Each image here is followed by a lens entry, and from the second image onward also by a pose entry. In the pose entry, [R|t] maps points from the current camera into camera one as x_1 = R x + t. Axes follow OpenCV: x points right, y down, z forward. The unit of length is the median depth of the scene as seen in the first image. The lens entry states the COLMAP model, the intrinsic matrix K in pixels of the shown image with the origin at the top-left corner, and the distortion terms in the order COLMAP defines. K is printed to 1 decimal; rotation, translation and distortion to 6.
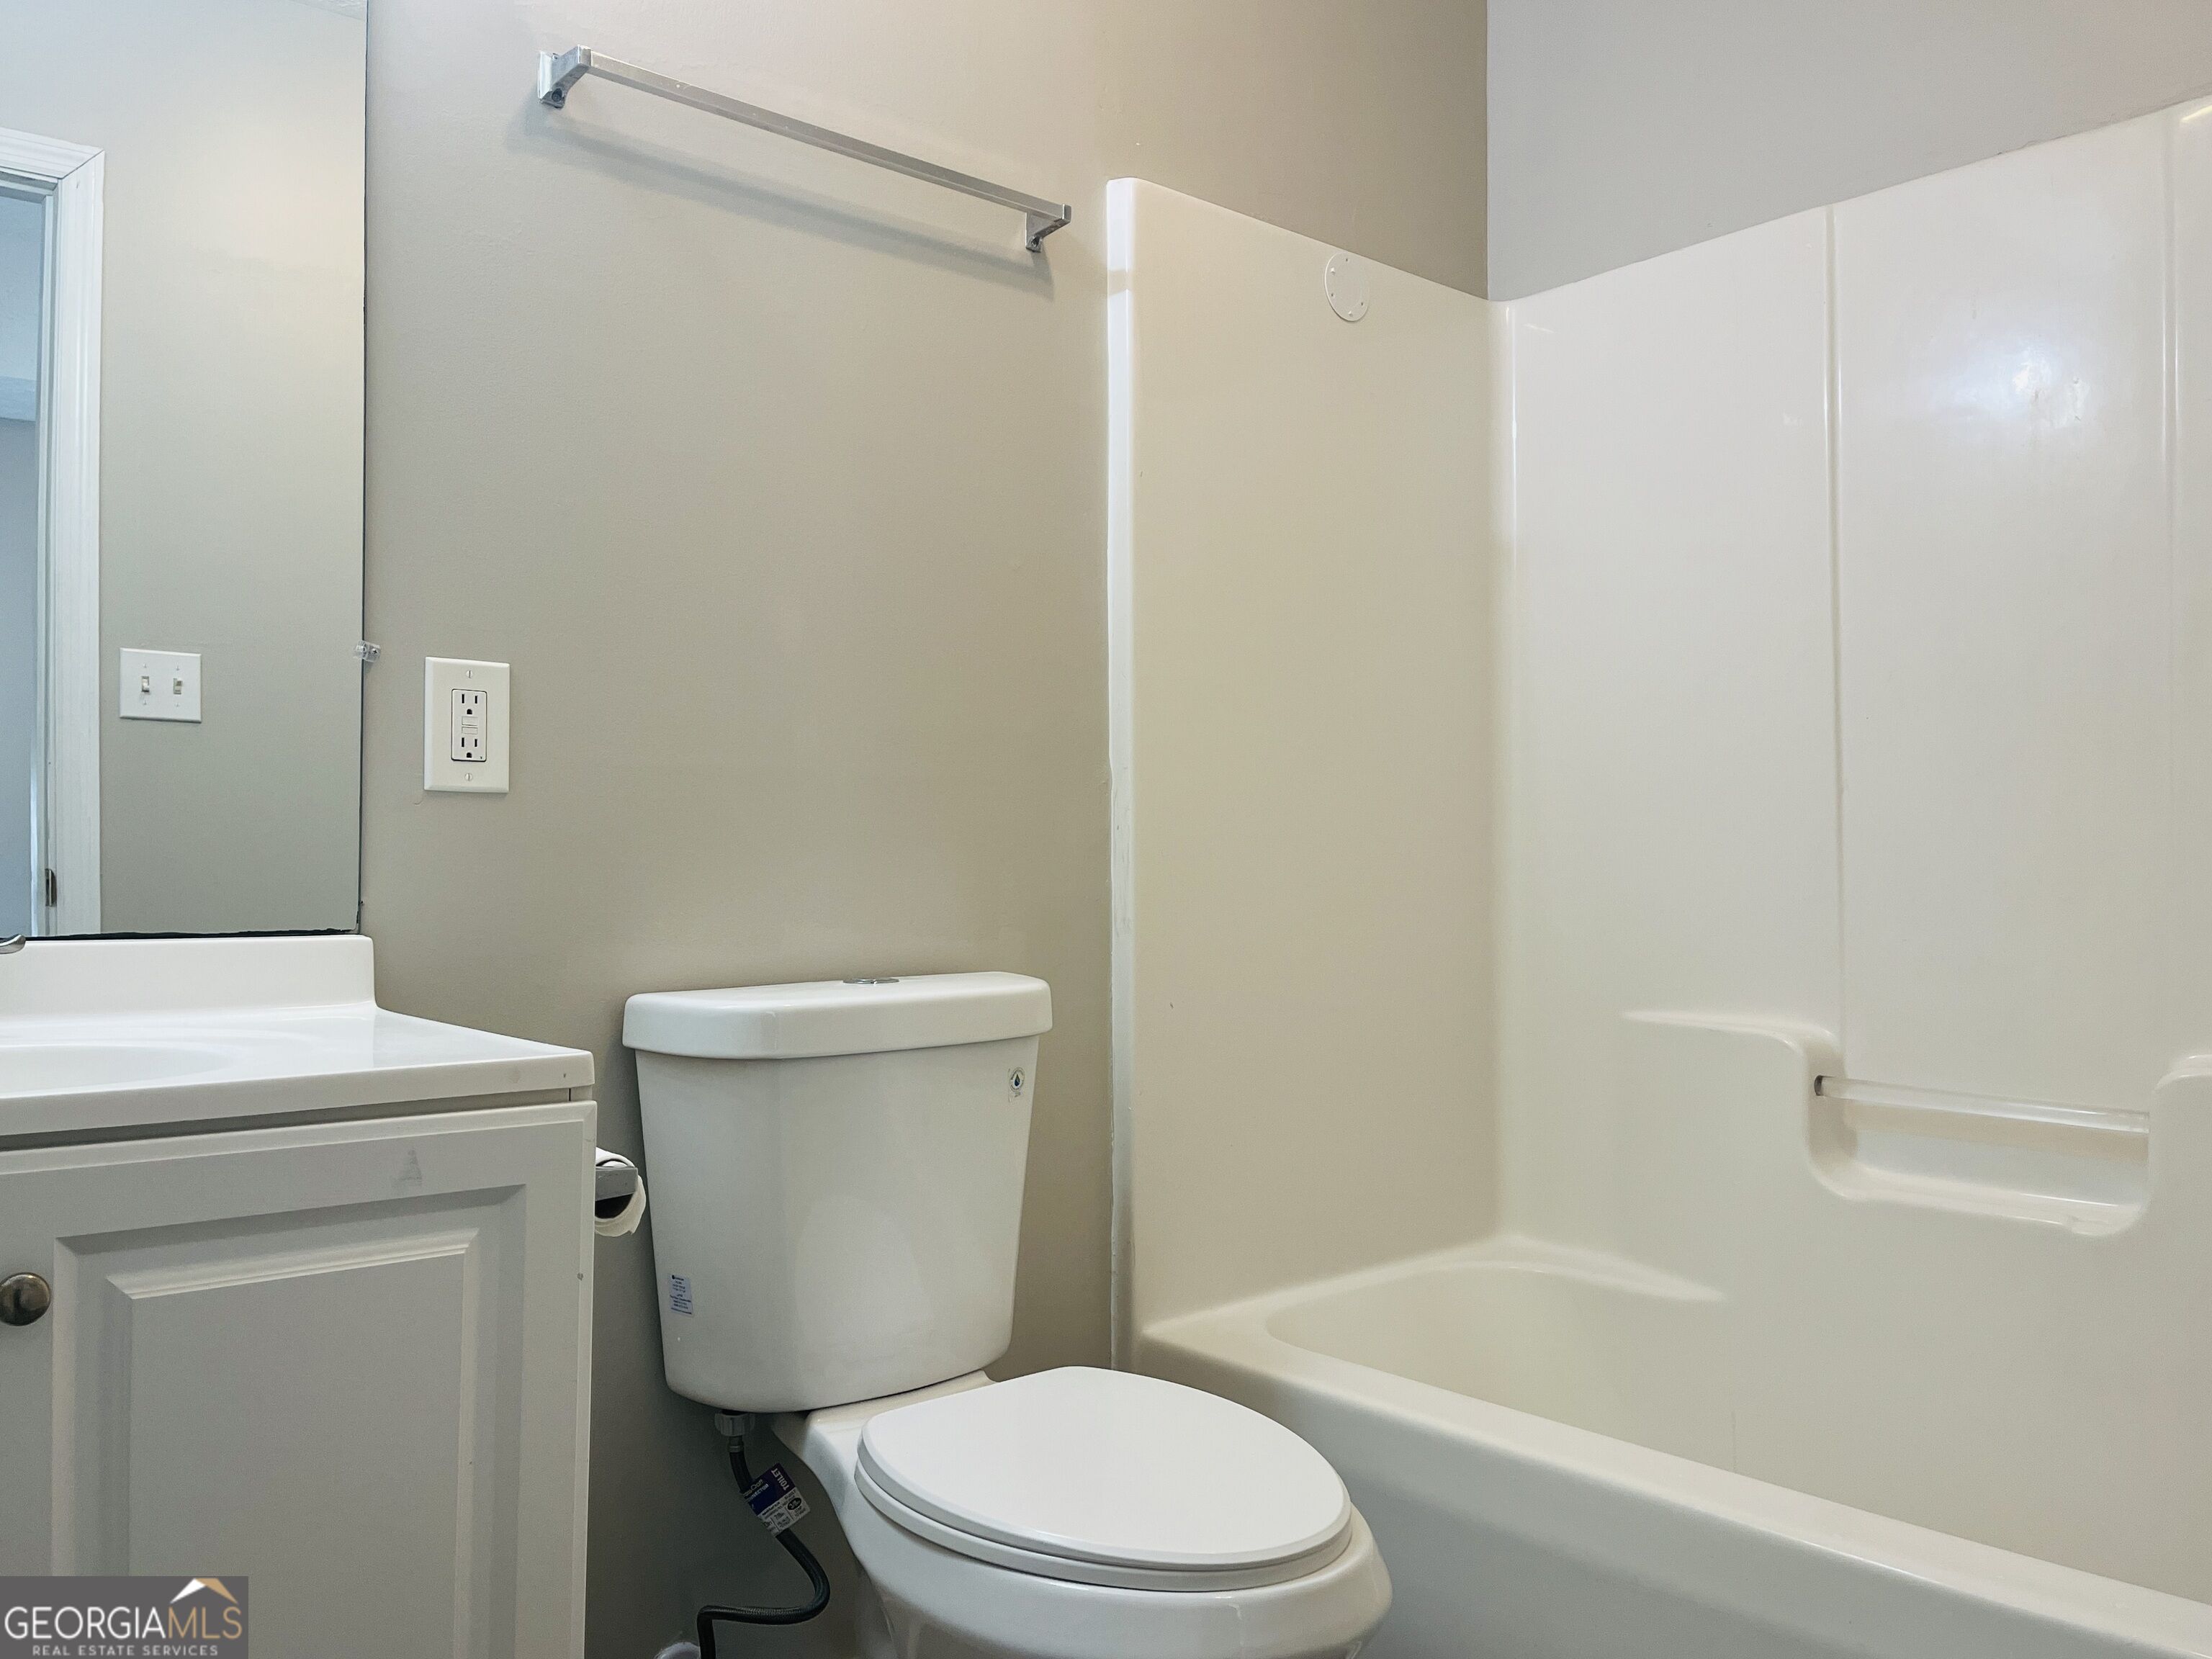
lens RADIAL K [[1716.7, 0, 1098.8], [0, 1716.7, 813.0], [0, 0, 1]] dist [0.080063, -0.104730]
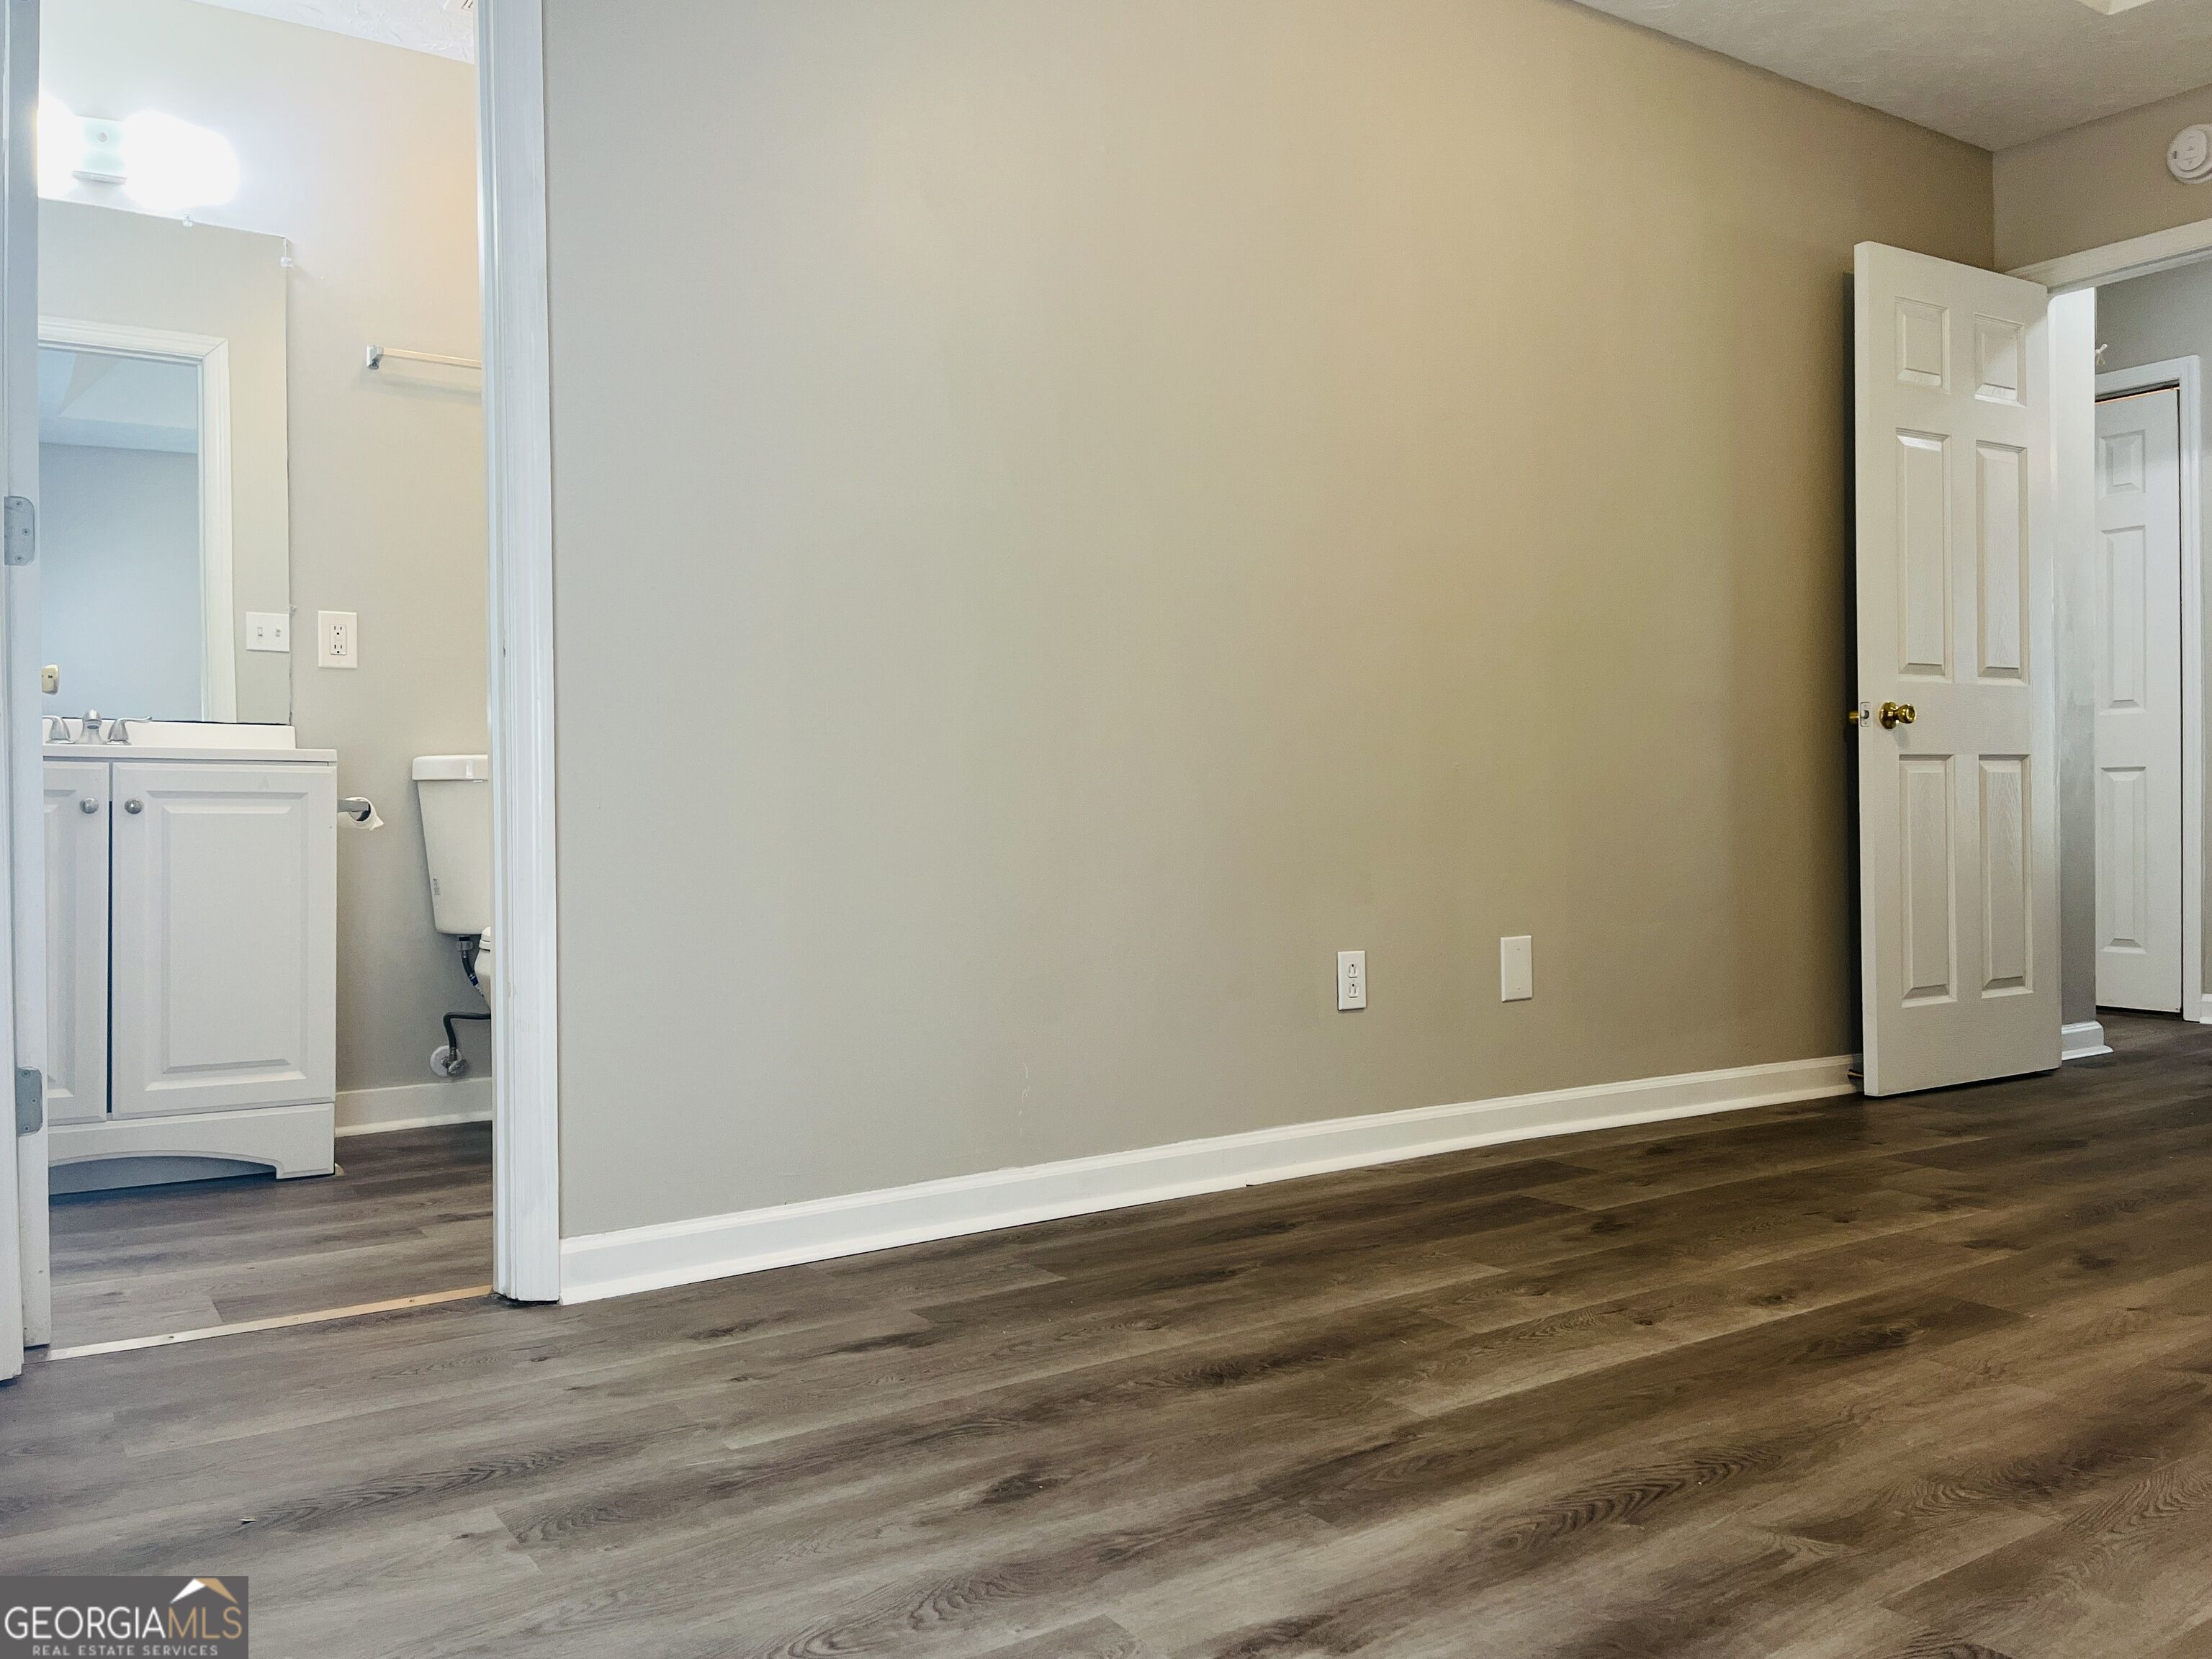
lens RADIAL K [[1716.7, 0, 1098.8], [0, 1716.7, 813.0], [0, 0, 1]] dist [0.080063, -0.104730]
pose [[0.992410, -0.006323, -0.122814, 0.915813], [0.009633, 0.999606, 0.026380, 0.128051], [0.122598, -0.027363, 0.992079, -1.176224]]
